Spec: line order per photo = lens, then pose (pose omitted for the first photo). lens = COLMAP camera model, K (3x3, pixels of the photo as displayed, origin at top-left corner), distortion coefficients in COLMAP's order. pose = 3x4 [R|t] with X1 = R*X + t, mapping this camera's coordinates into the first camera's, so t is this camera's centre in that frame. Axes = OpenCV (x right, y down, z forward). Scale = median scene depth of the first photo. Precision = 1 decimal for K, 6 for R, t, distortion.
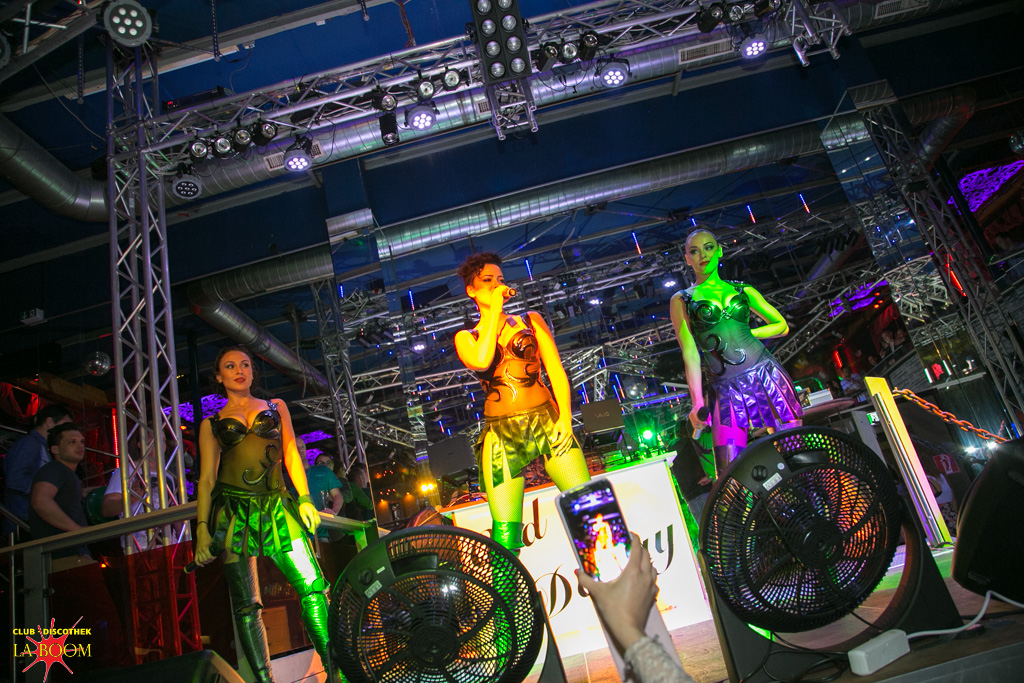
lens RADIAL K [[691.6, 0, 481.5], [0, 691.6, 343.9], [0, 0, 1]] dist [-0.096465, 0.043921]
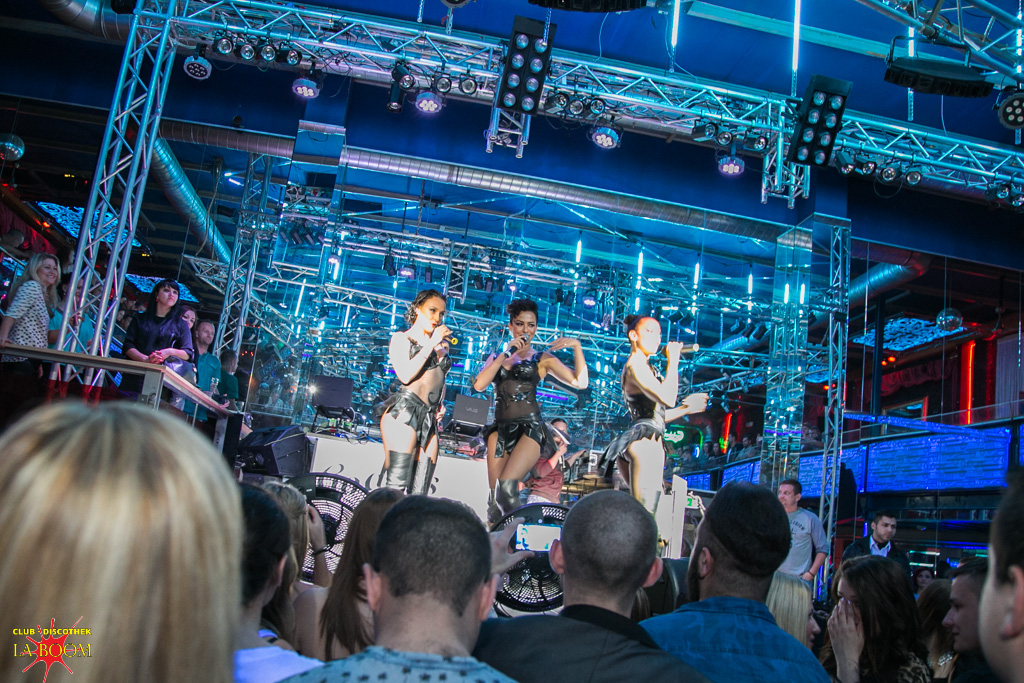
lens RADIAL K [[824.0, 0, 434.8], [0, 824.0, 385.4], [0, 0, 1]] dist [-0.077995, 0.000150]
pose [[0.914642, 0.383343, 0.128367, -0.042131], [-0.399899, 0.904481, 0.148305, -0.070068], [-0.059253, -0.186980, 0.980575, -0.199784]]
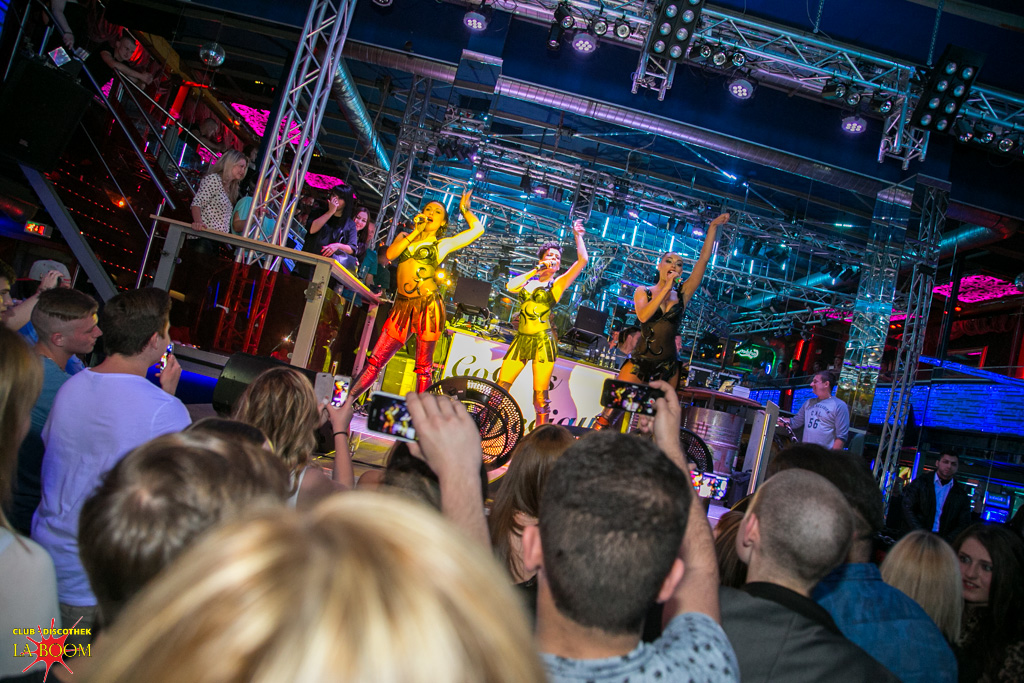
lens RADIAL K [[691.6, 0, 481.5], [0, 691.6, 343.9], [0, 0, 1]] dist [-0.096465, 0.043921]
pose [[0.880206, 0.465773, 0.091061, -0.062856], [-0.472358, 0.841197, 0.263183, -0.066362], [0.045984, -0.274668, 0.960439, -0.167673]]
